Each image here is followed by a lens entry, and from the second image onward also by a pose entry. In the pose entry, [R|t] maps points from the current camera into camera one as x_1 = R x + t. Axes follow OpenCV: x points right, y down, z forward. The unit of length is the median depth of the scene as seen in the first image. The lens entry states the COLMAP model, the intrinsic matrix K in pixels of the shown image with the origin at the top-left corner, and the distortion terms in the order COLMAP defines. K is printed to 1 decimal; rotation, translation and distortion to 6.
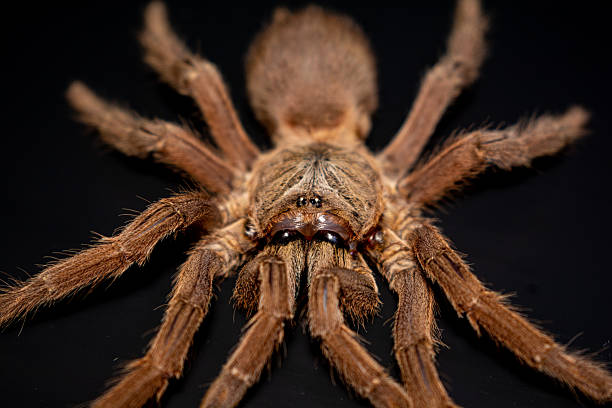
lens RADIAL K [[1228.2, 0, 306.0], [0, 1228.2, 204.0], [0, 0, 1]] dist [-0.281095, 0.227367]
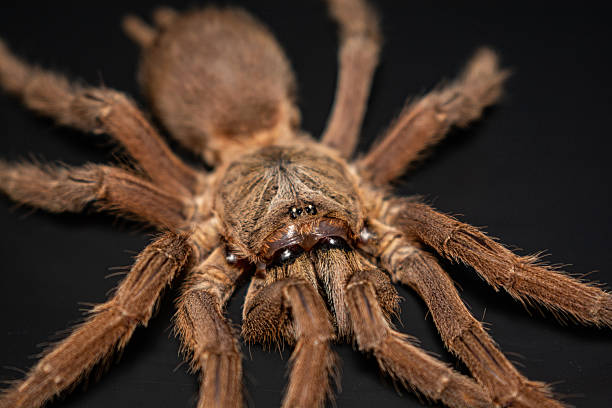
lens RADIAL K [[1228.2, 0, 306.0], [0, 1228.2, 204.0], [0, 0, 1]] dist [-0.281095, 0.227367]
pose [[0.937553, -0.239814, 0.251961, -0.214835], [0.236509, 0.970642, 0.043795, -0.044204], [-0.255066, 0.018530, 0.966746, 0.113475]]
